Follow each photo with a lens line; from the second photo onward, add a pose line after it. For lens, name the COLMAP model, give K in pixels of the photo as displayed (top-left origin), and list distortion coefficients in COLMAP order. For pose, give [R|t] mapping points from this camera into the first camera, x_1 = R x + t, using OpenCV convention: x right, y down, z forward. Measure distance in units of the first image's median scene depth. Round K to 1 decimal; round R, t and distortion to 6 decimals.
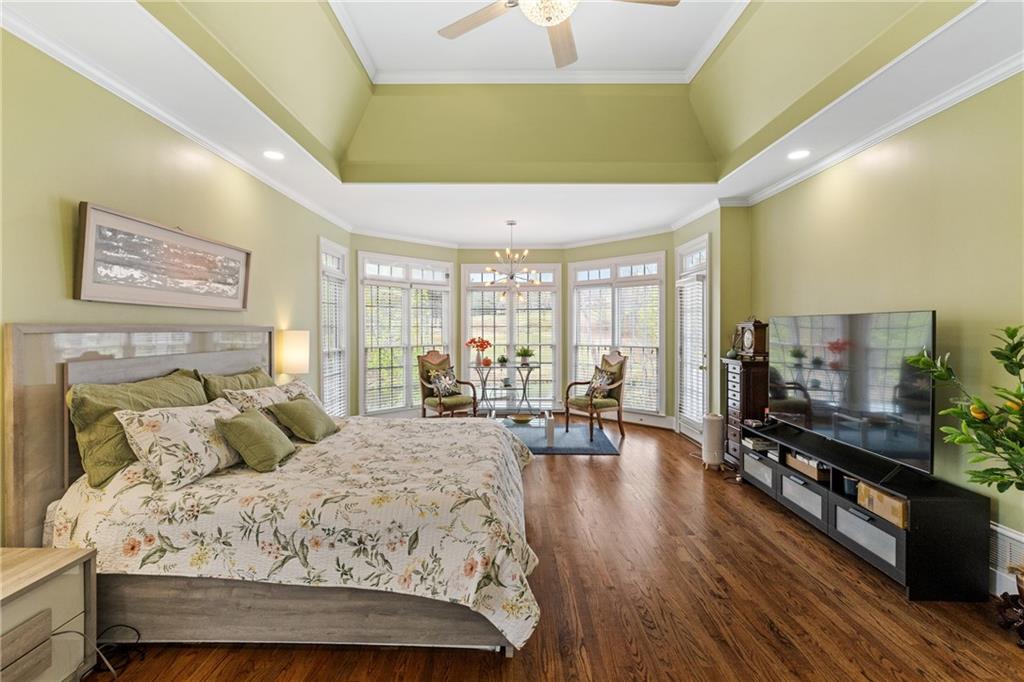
lens RADIAL K [[466.1, 0, 510.0], [0, 466.1, 334.1], [0, 0, 1]] dist [0.009893, -0.002293]
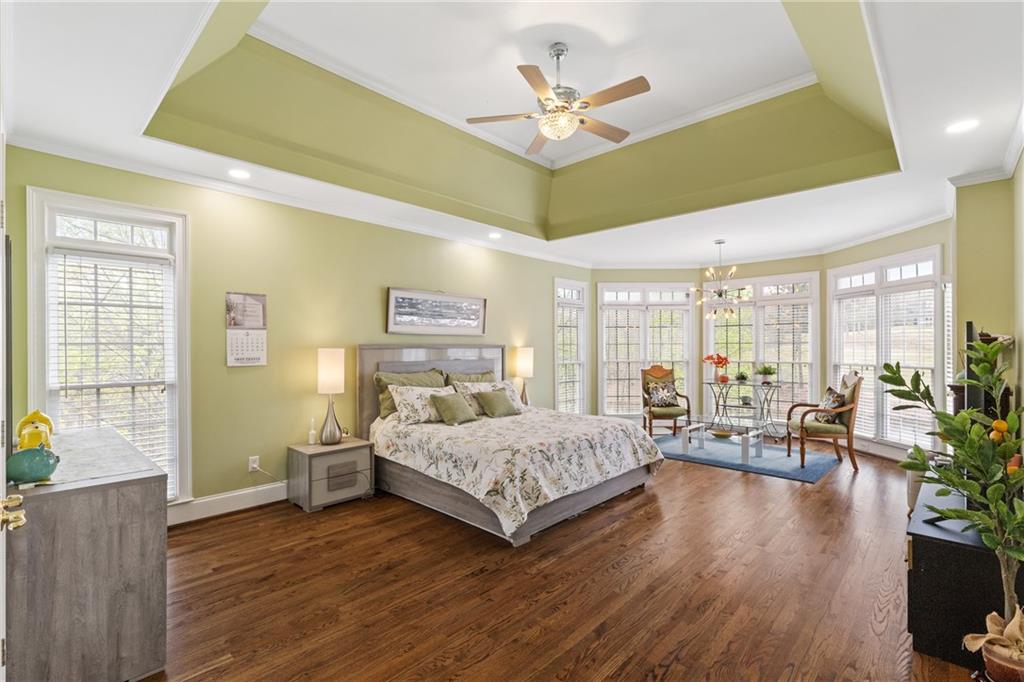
lens RADIAL K [[466.1, 0, 499.5], [0, 466.1, 346.7], [0, 0, 1]] dist [0.009893, -0.002293]
pose [[0.726537, -0.003734, -0.687117, 0.558536], [-0.003349, 0.999954, -0.008975, 0.003668], [0.687119, 0.008822, 0.726491, -0.116728]]
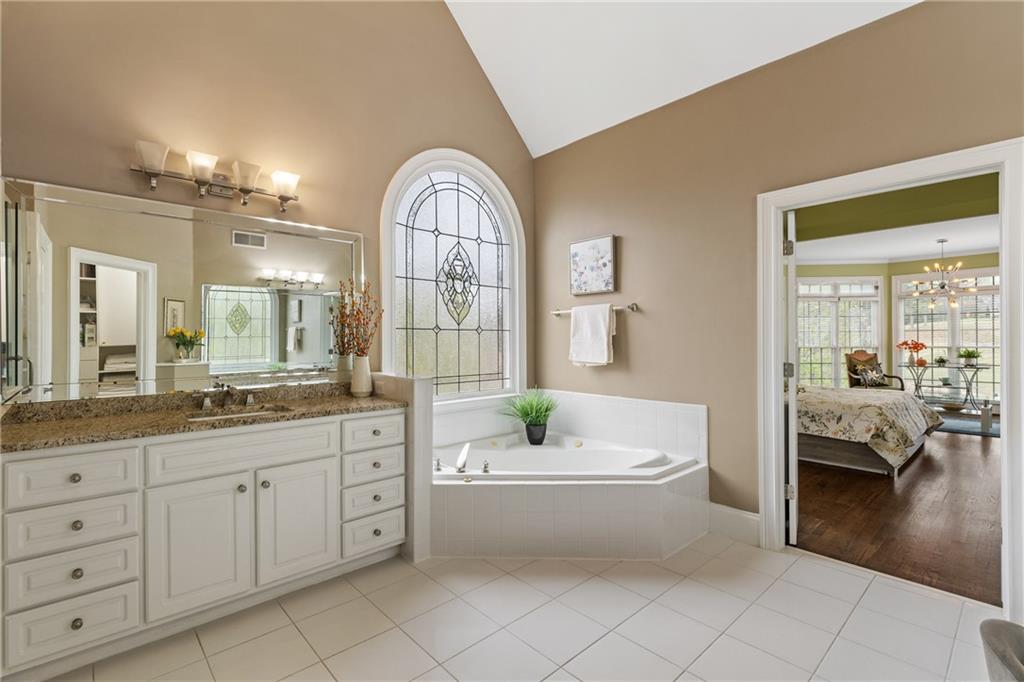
lens RADIAL K [[466.1, 0, 505.3], [0, 466.1, 341.0], [0, 0, 1]] dist [0.009893, -0.002293]
pose [[0.673996, -0.005042, -0.738717, 0.209667], [-0.000671, 0.999972, -0.007438, 0.035561], [0.738734, 0.005508, 0.673974, -0.951256]]
